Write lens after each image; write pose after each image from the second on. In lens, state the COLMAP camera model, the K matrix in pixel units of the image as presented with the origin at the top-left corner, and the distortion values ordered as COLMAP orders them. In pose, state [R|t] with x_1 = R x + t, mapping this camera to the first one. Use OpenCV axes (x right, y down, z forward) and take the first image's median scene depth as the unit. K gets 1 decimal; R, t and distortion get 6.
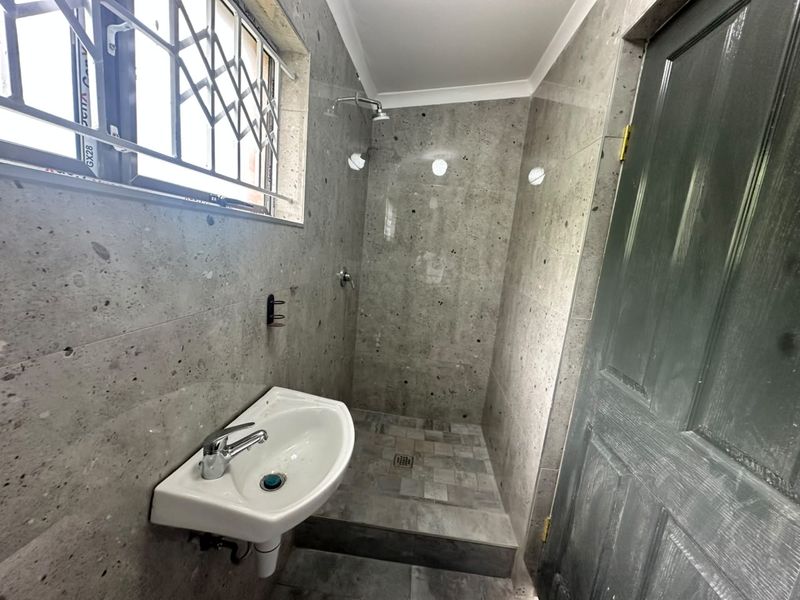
lens RADIAL K [[322.7, 0, 399.8], [0, 322.7, 301.3], [0, 0, 1]] dist [-0.006429, 0.000277]
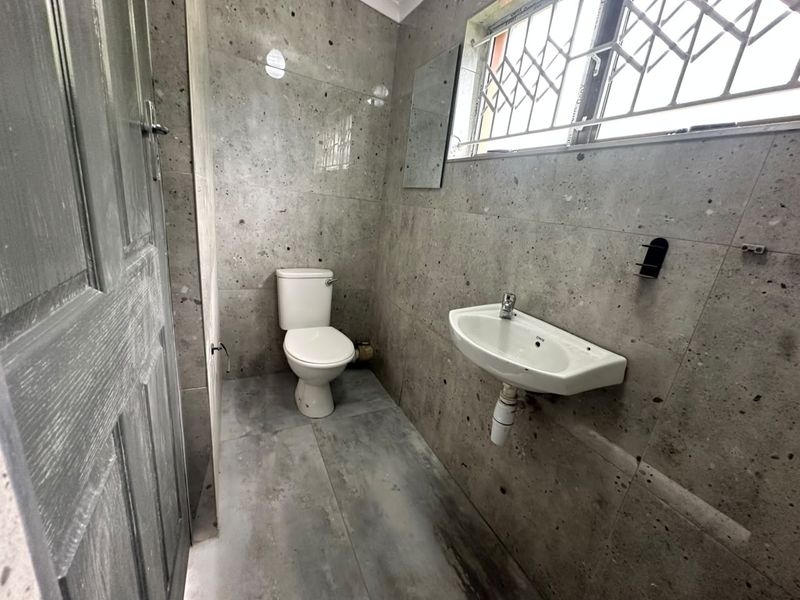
lens RADIAL K [[322.7, 0, 399.5], [0, 322.7, 299.9], [0, 0, 1]] dist [-0.006429, 0.000277]
pose [[-0.835206, -0.034955, -0.548825, 0.770726], [-0.275341, 0.890463, 0.362301, 0.007088], [0.476044, 0.453710, -0.753345, 1.913192]]
